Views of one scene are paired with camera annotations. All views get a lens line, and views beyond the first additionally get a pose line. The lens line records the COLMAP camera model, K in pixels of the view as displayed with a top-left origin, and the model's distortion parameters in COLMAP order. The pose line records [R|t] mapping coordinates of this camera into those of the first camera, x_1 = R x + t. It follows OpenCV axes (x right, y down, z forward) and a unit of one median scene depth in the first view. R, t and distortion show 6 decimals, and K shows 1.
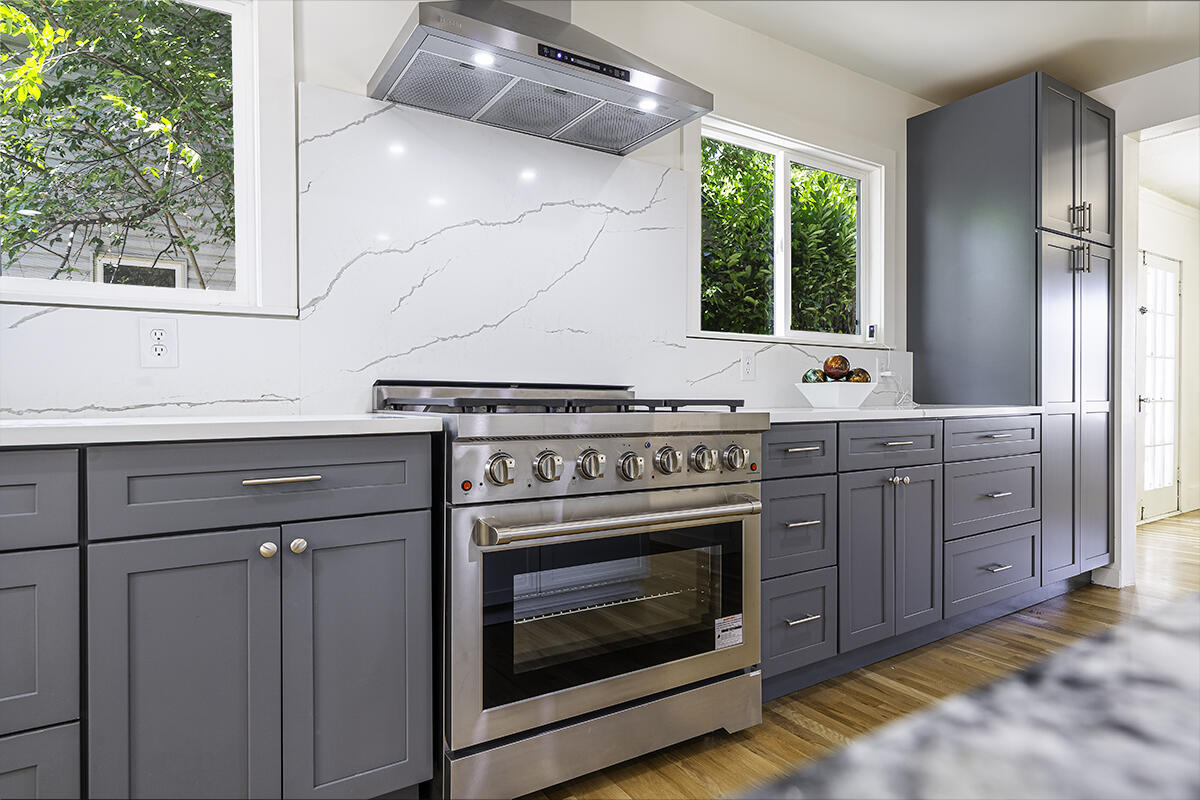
lens RADIAL K [[664.2, 0, 600.0], [0, 664.2, 400.0], [0, 0, 1]] dist [-0.003571, -0.000569]
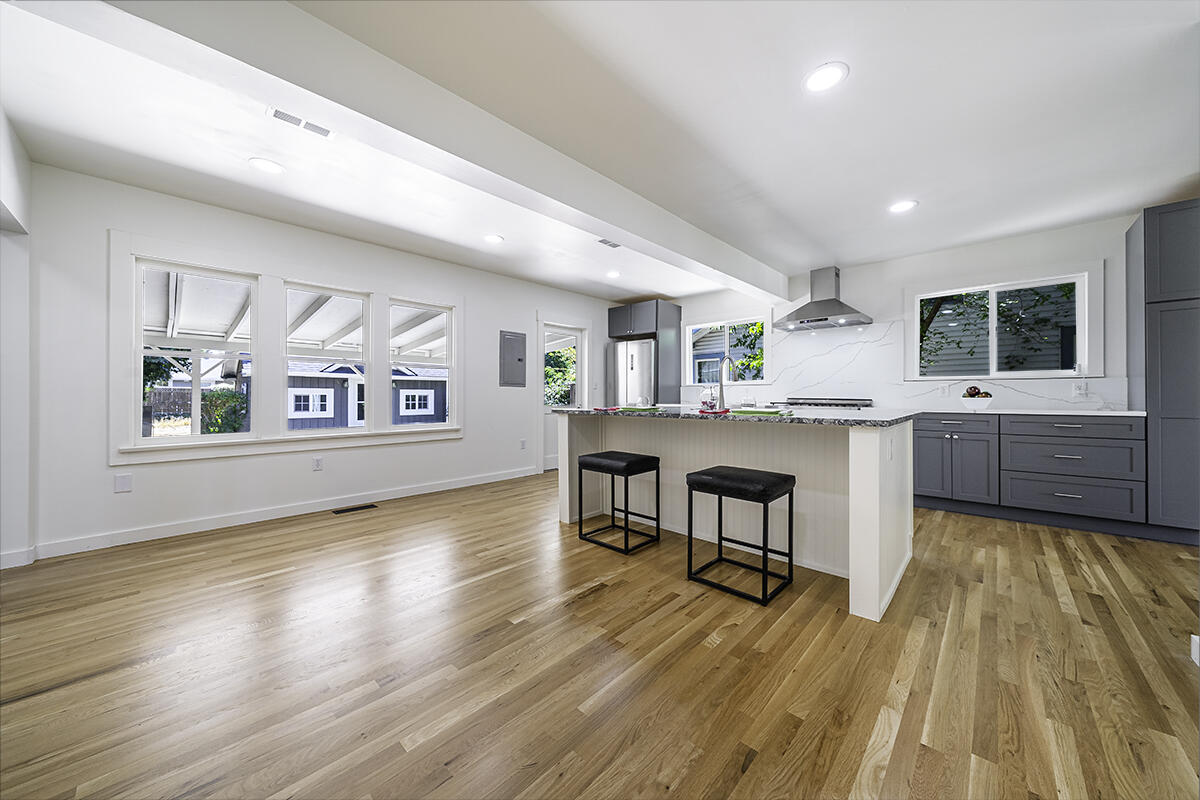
lens RADIAL K [[415.3, 0, 600.5], [0, 415.3, 395.7], [0, 0, 1]] dist [-0.000401, -0.000118]
pose [[0.236116, -0.003571, -0.971718, 1.614675], [-0.008033, 0.999952, -0.005627, -0.016809], [0.971692, 0.009134, 0.236076, -0.661482]]
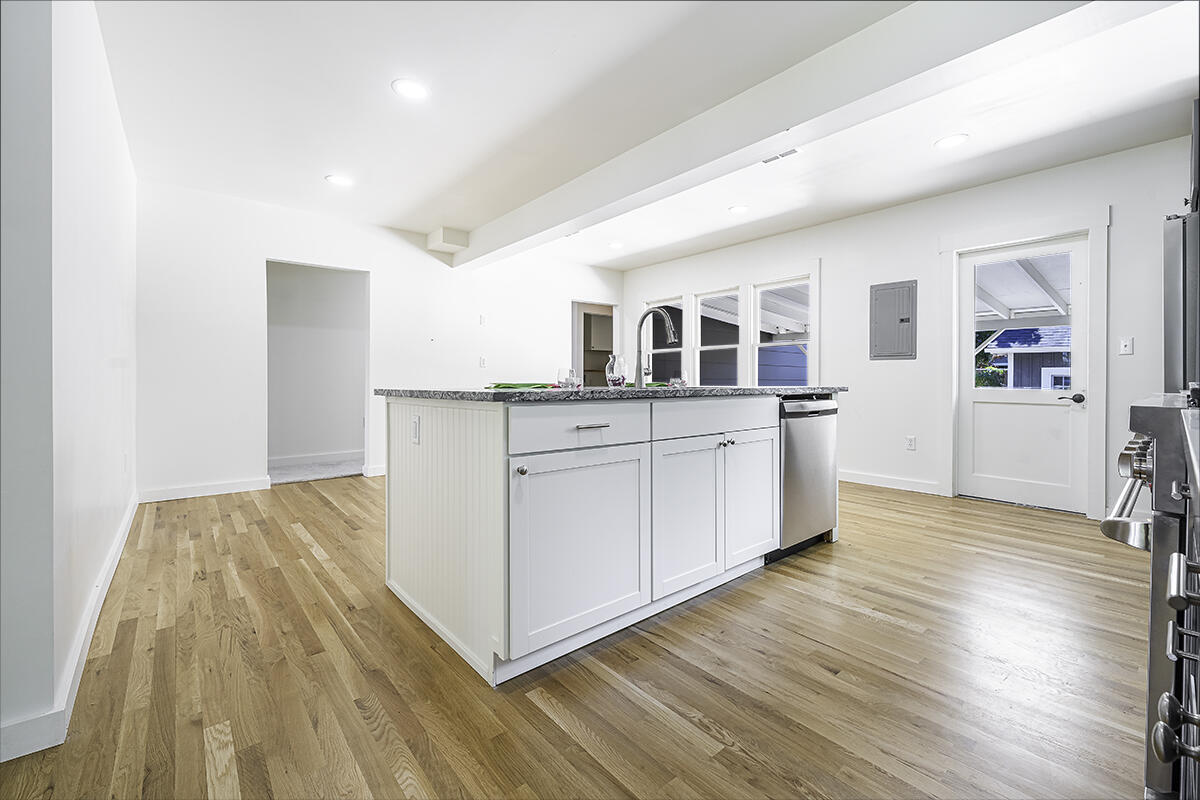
lens RADIAL K [[455.5, 0, 601.7], [0, 455.5, 380.4], [0, 0, 1]] dist [-0.000424, -0.000039]
pose [[-0.985191, -0.002838, -0.171438, 0.698760], [-0.005224, 0.999896, 0.013468, -0.009773], [0.171381, 0.014164, -0.985103, 1.008788]]
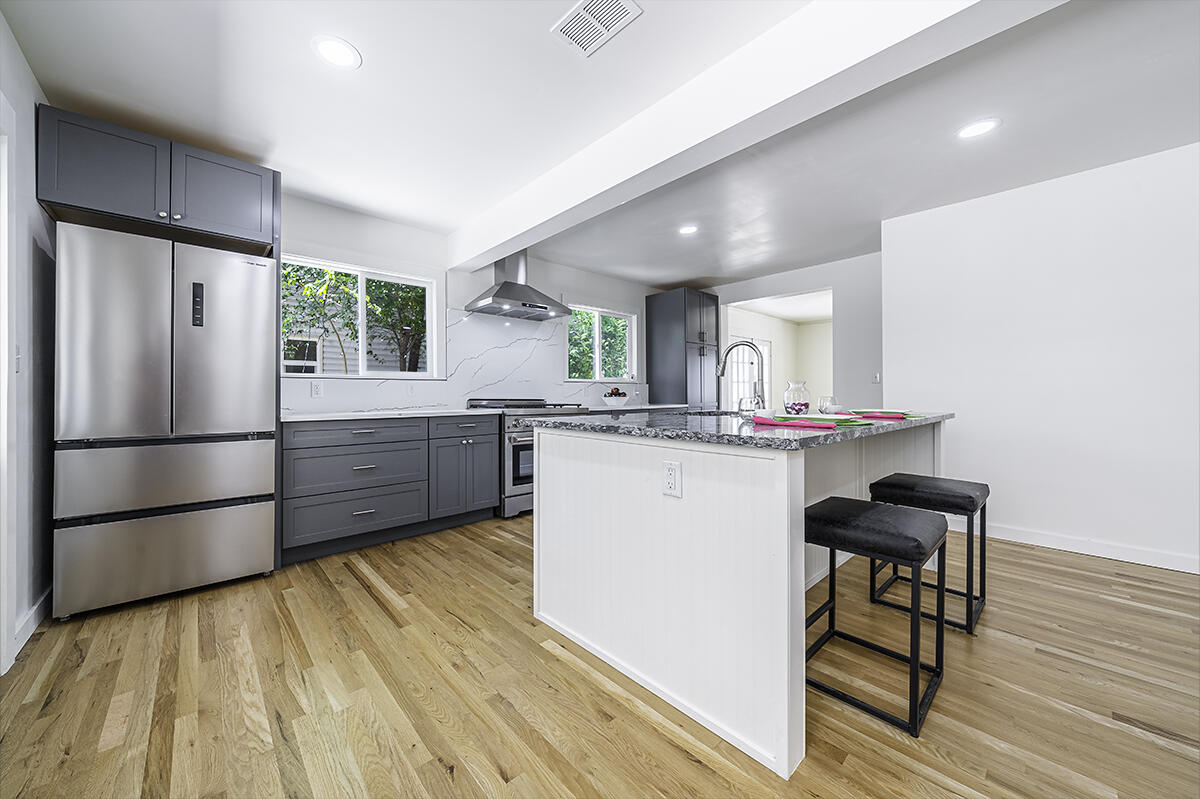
lens RADIAL K [[429.6, 0, 554.7], [0, 429.6, 394.0], [0, 0, 1]] dist [-0.000192, -0.000008]
pose [[0.993116, -0.004915, 0.117030, -0.137105], [0.006520, 0.999890, -0.013340, -0.018635], [-0.116952, 0.014011, 0.993039, -0.914922]]
